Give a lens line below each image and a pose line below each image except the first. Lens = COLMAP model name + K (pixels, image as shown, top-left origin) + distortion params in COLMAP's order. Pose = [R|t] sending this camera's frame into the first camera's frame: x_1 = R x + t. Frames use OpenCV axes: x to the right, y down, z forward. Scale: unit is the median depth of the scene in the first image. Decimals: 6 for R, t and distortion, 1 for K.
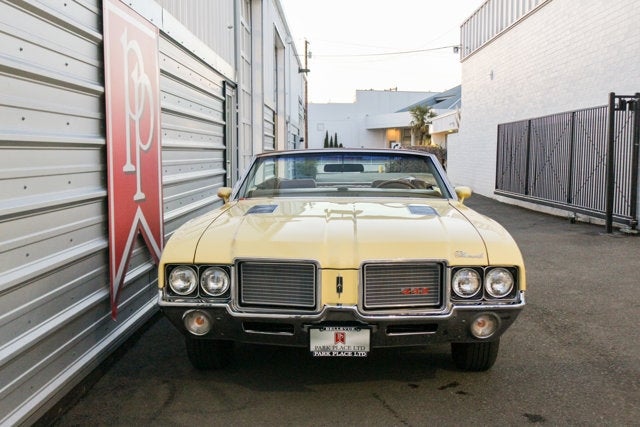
lens RADIAL K [[780.7, 0, 320.0], [0, 780.7, 213.5], [0, 0, 1]] dist [-0.010746, 0.008961]
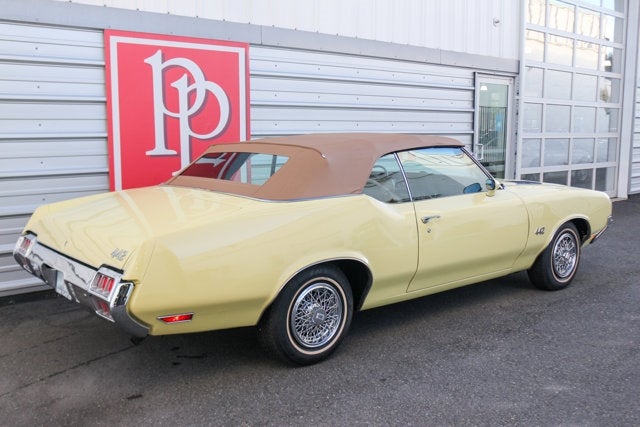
lens RADIAL K [[633.2, 0, 318.0], [0, 633.2, 198.8], [0, 0, 1]] dist [0.000470, 0.006095]
pose [[0.670769, 0.084999, -0.736779, 0.792679], [-0.061783, 0.996362, 0.058699, -0.058076], [0.739088, 0.006147, 0.673581, 0.443649]]
